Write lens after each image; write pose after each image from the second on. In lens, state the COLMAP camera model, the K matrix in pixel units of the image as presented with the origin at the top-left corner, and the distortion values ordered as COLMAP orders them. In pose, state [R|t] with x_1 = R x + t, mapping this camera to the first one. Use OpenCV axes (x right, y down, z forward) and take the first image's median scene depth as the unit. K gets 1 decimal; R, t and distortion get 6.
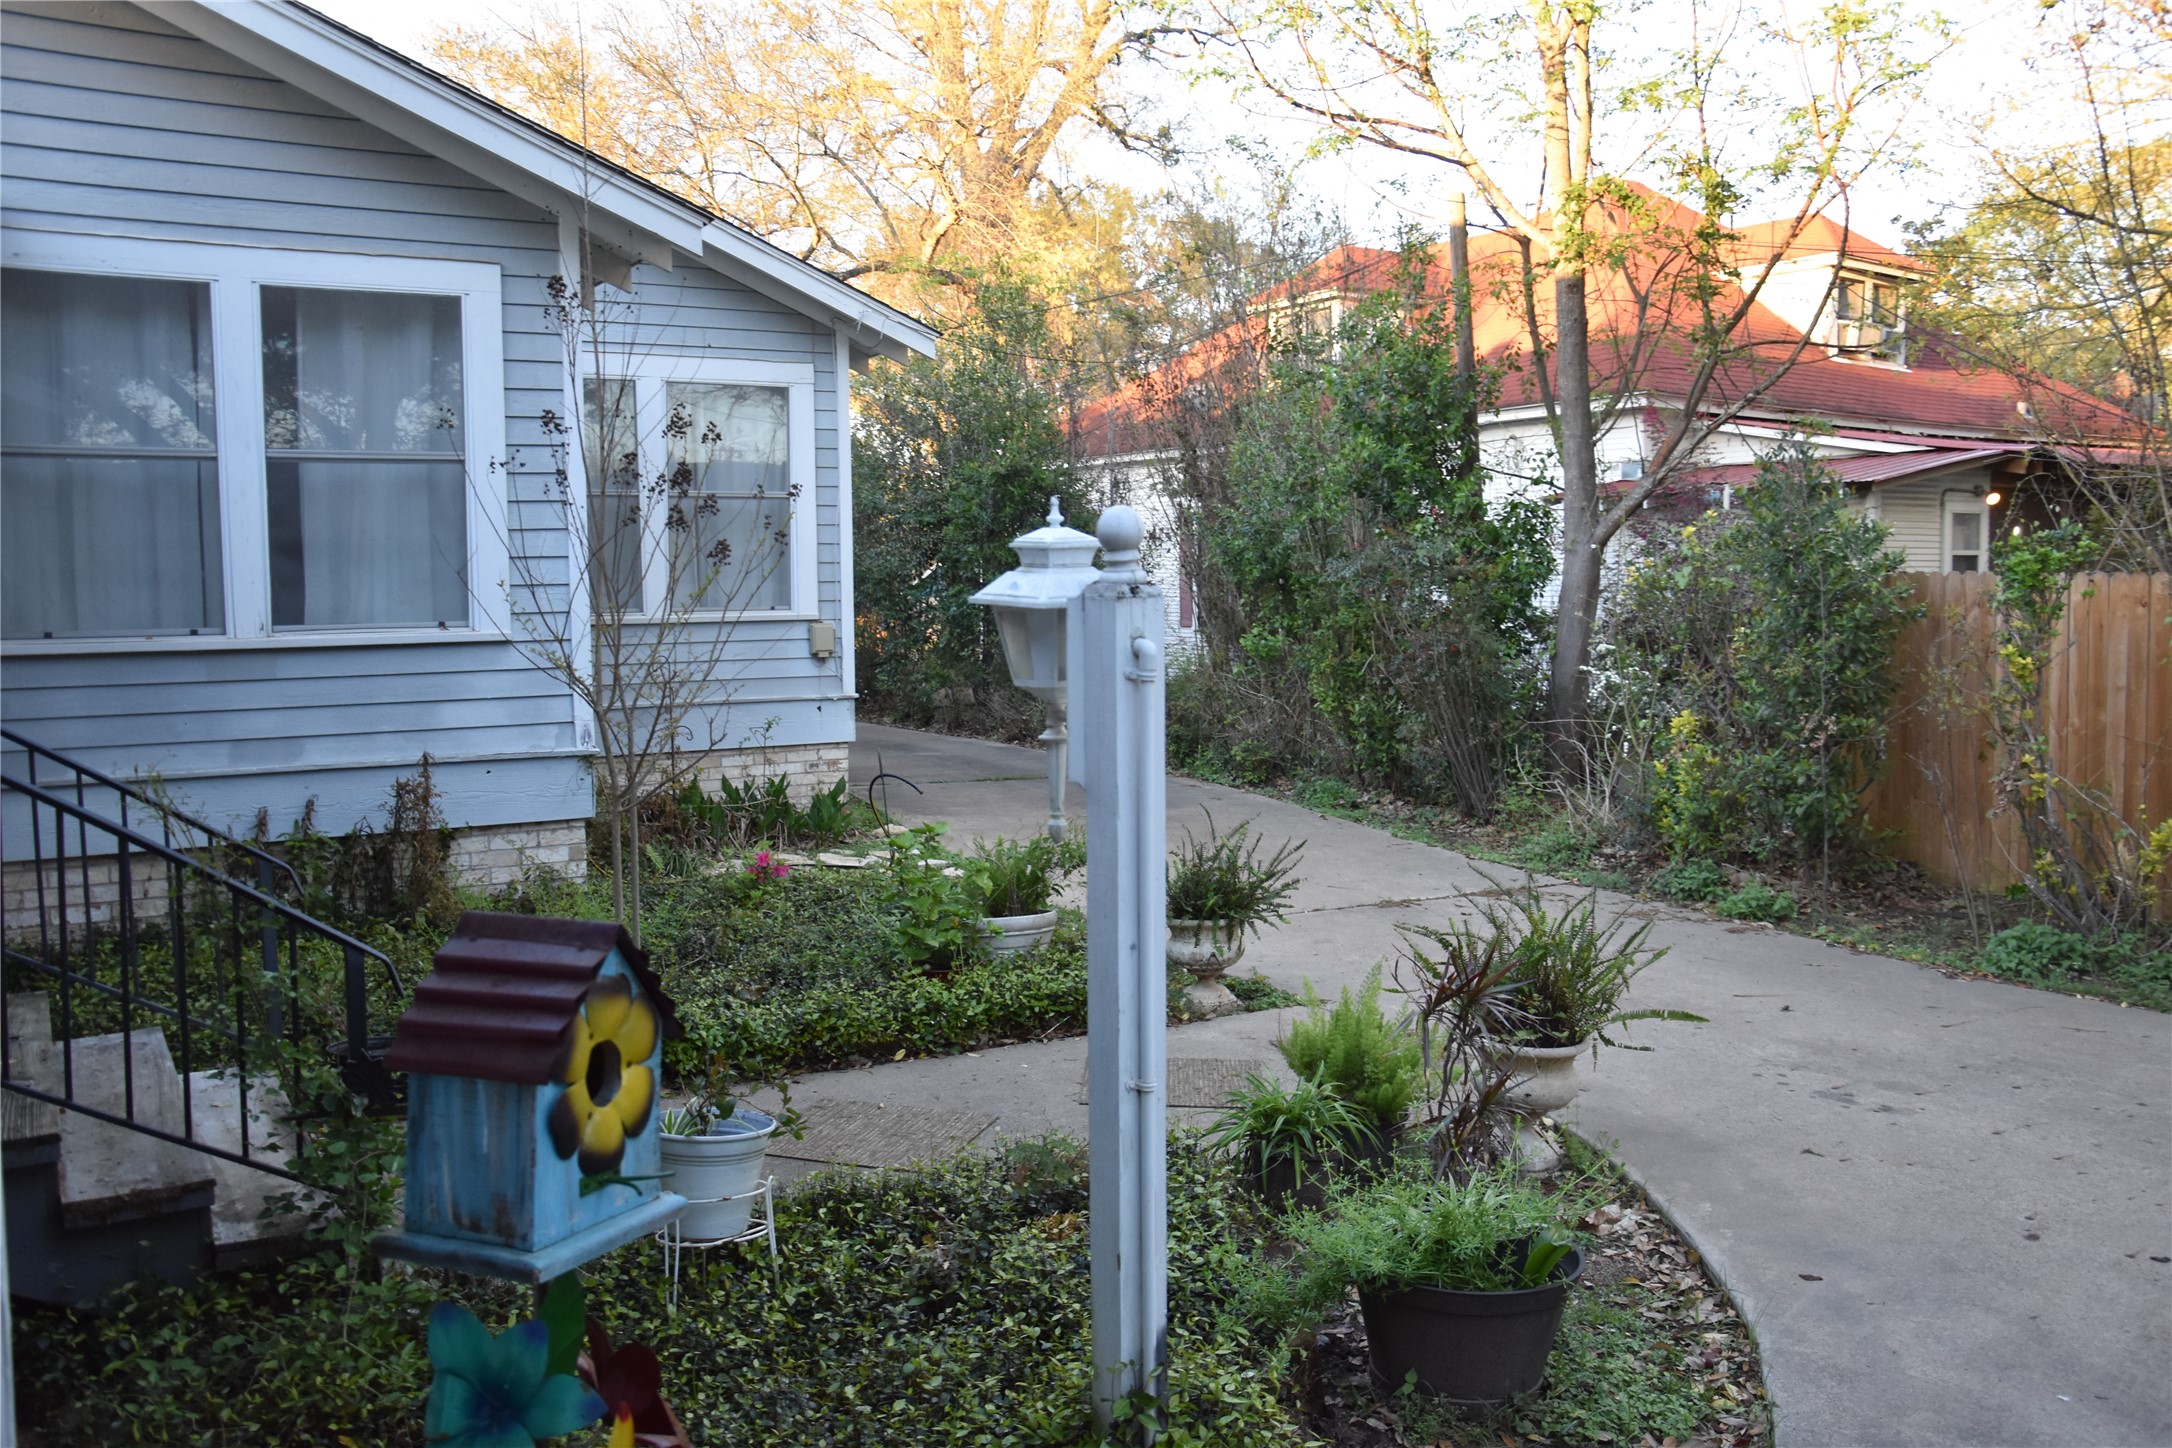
lens RADIAL K [[1749.7, 0, 1086.0], [0, 1749.7, 724.0], [0, 0, 1]] dist [-0.144612, 0.139602]
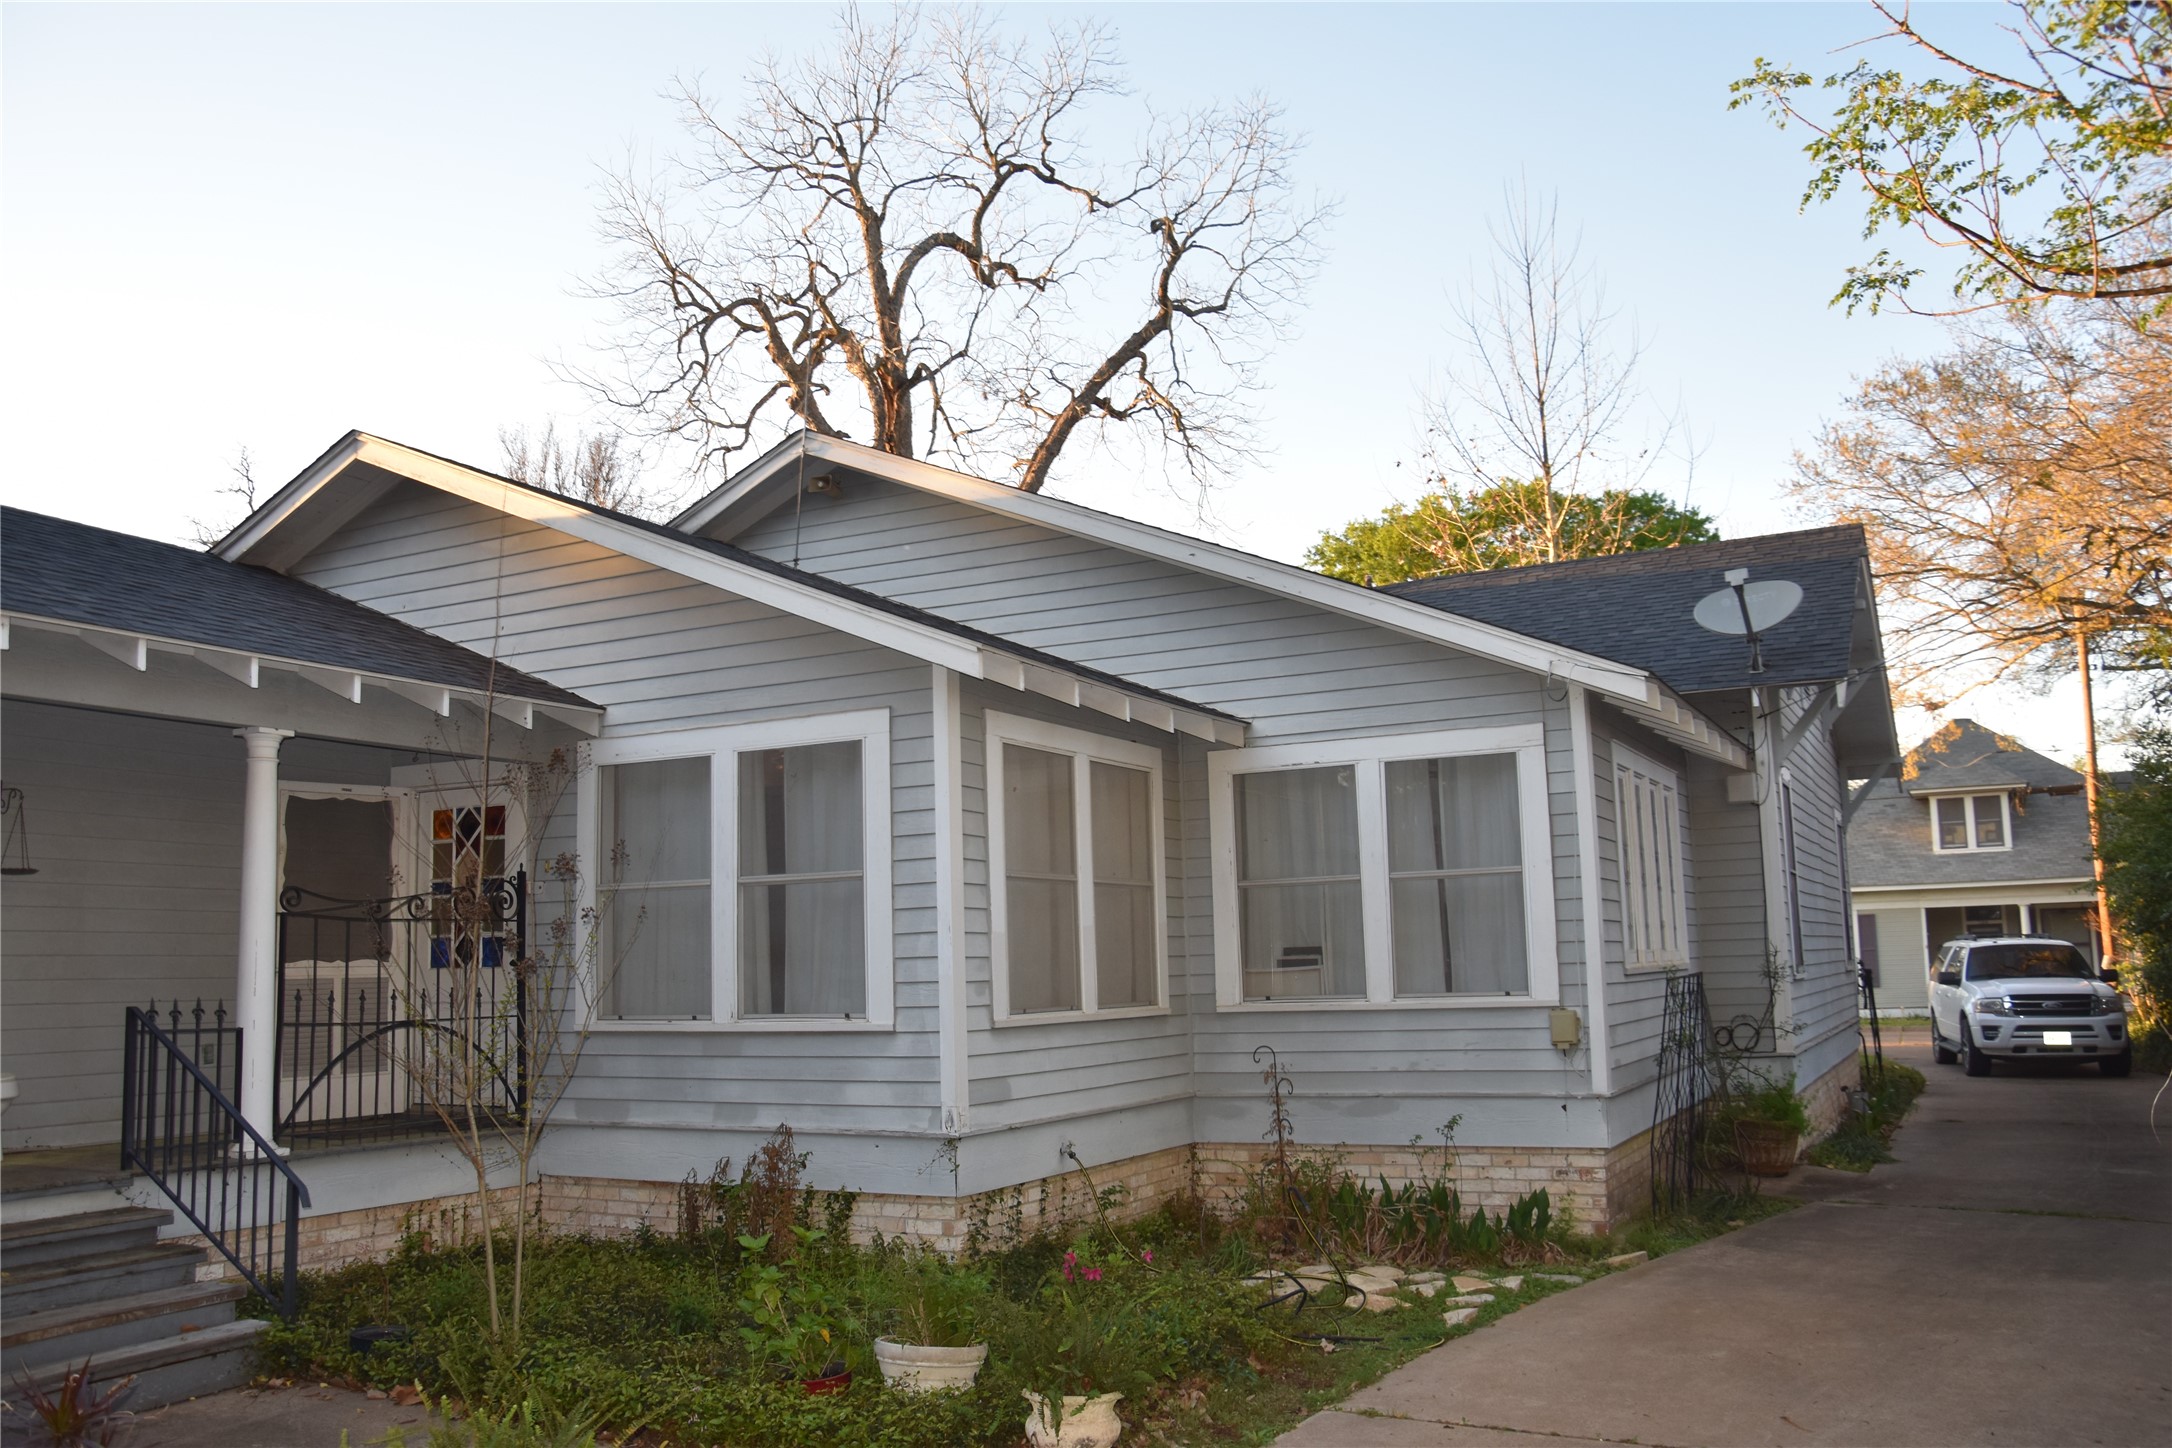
lens RADIAL K [[1749.7, 0, 1086.0], [0, 1749.7, 724.0], [0, 0, 1]] dist [-0.144612, 0.139602]
pose [[0.515726, -0.123251, -0.847842, 0.734298], [-0.050608, 0.983488, -0.173754, -0.054840], [0.855257, 0.132517, 0.500973, 0.504251]]
